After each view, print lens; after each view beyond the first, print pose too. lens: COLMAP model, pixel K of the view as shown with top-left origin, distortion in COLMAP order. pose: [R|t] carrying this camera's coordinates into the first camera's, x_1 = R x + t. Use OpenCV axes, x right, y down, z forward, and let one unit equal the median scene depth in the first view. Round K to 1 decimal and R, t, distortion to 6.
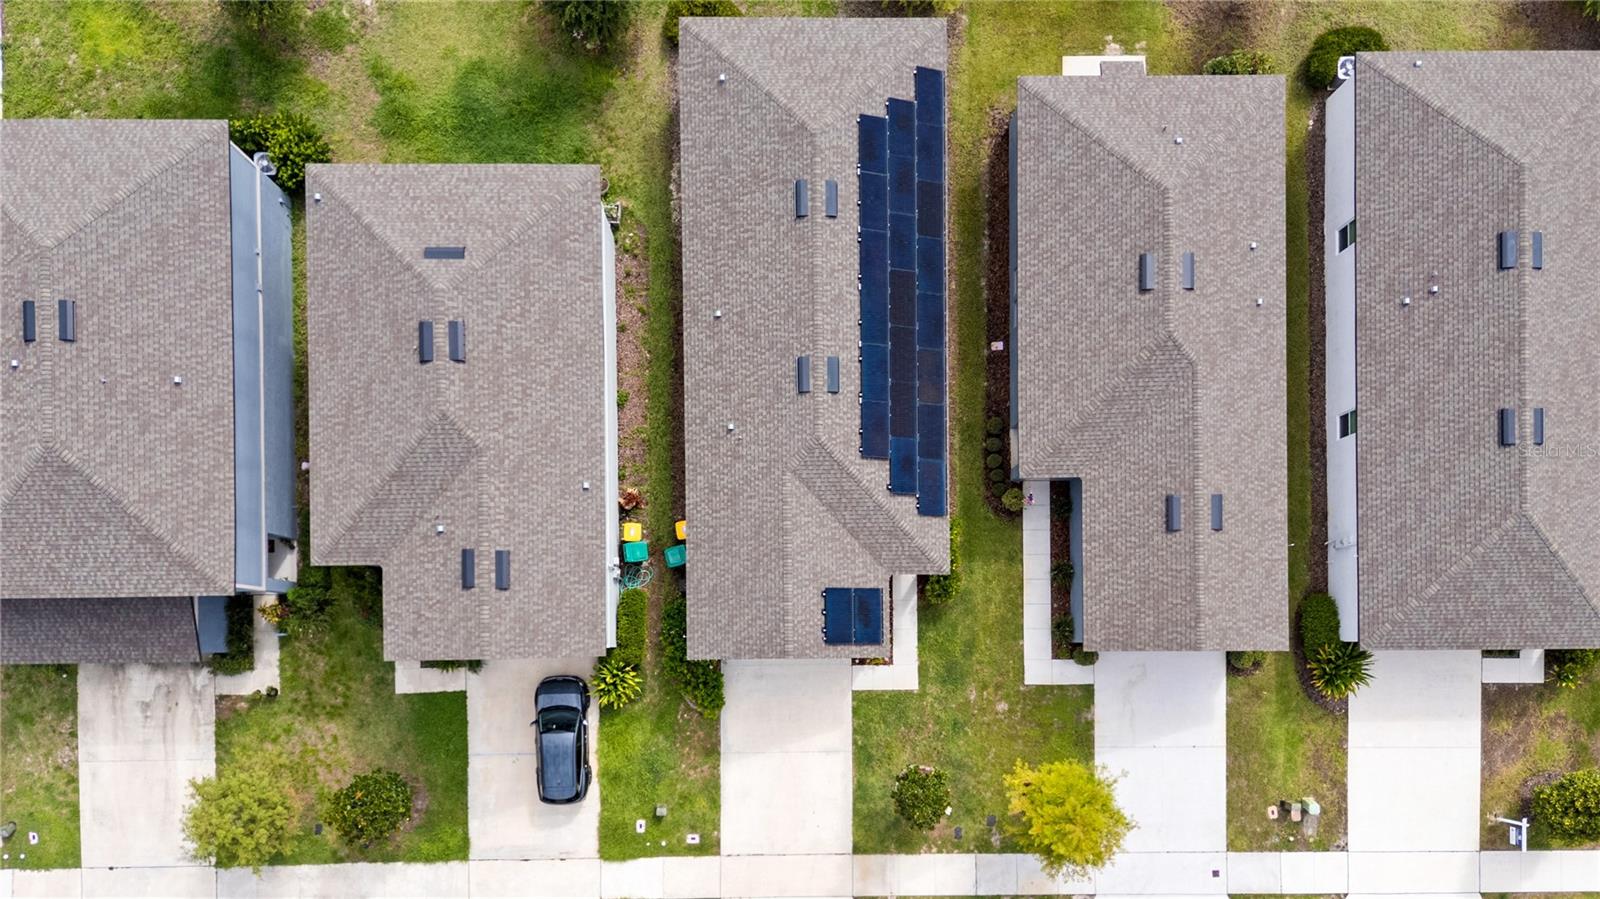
lens RADIAL K [[1376.8, 0, 805.7], [0, 1376.8, 452.4], [0, 0, 1]] dist [0.061063, -0.071008]
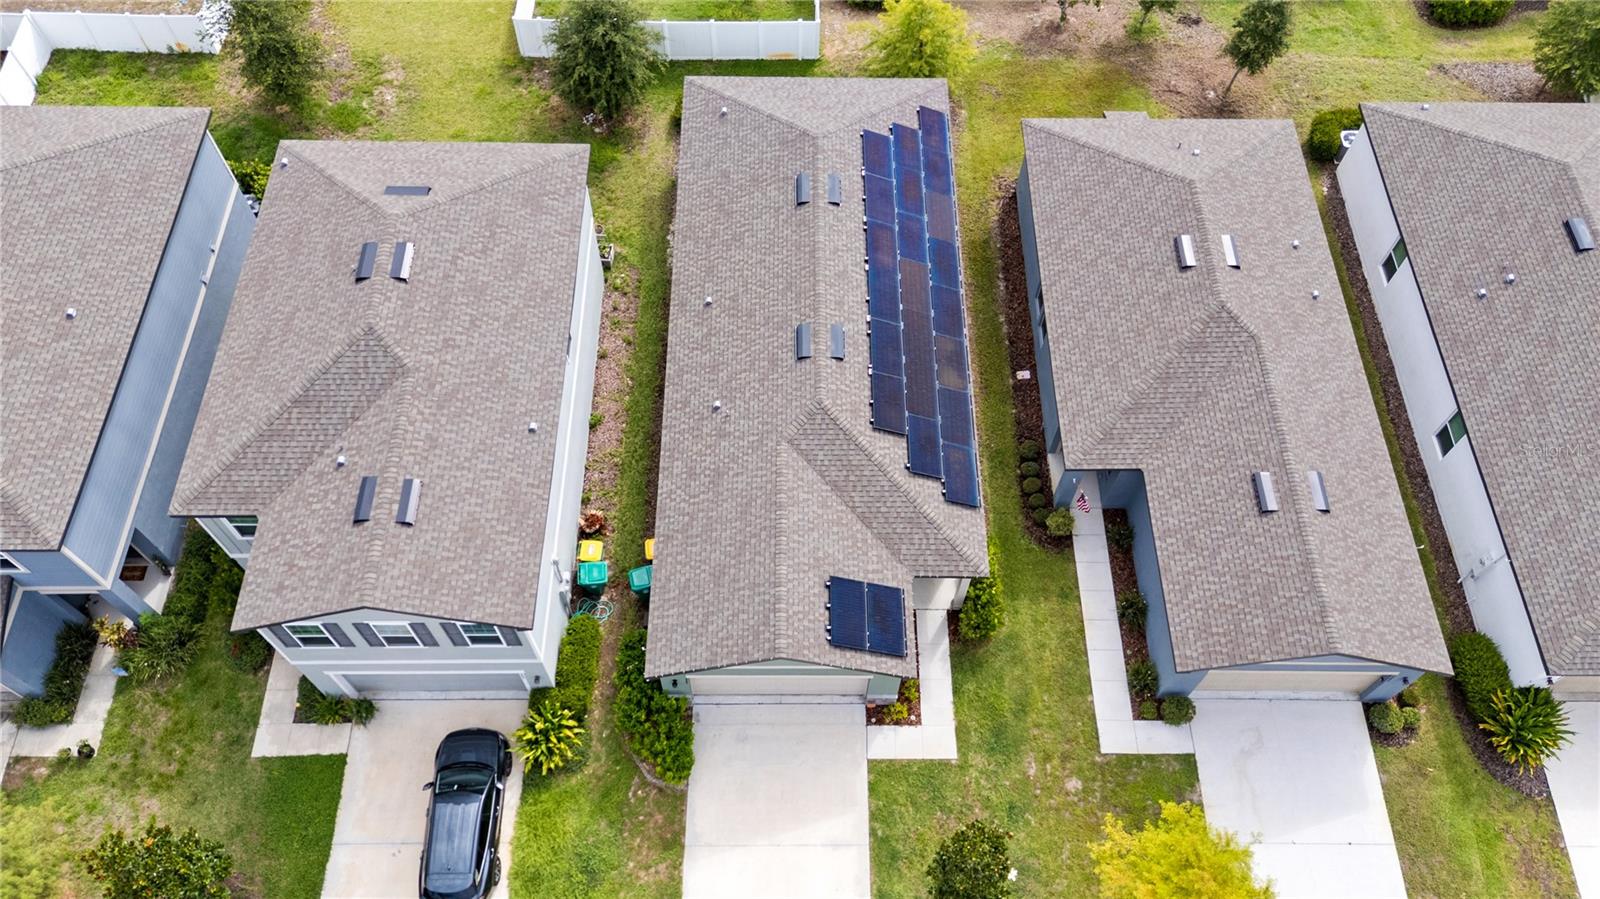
lens RADIAL K [[1169.7, 0, 809.2], [0, 1169.7, 427.3], [0, 0, 1]] dist [0.054688, -0.057197]
pose [[0.999914, -0.001548, -0.013050, 0.011274], [-0.005123, 0.868556, -0.495564, 0.344015], [0.012101, 0.495588, 0.868473, 0.379392]]
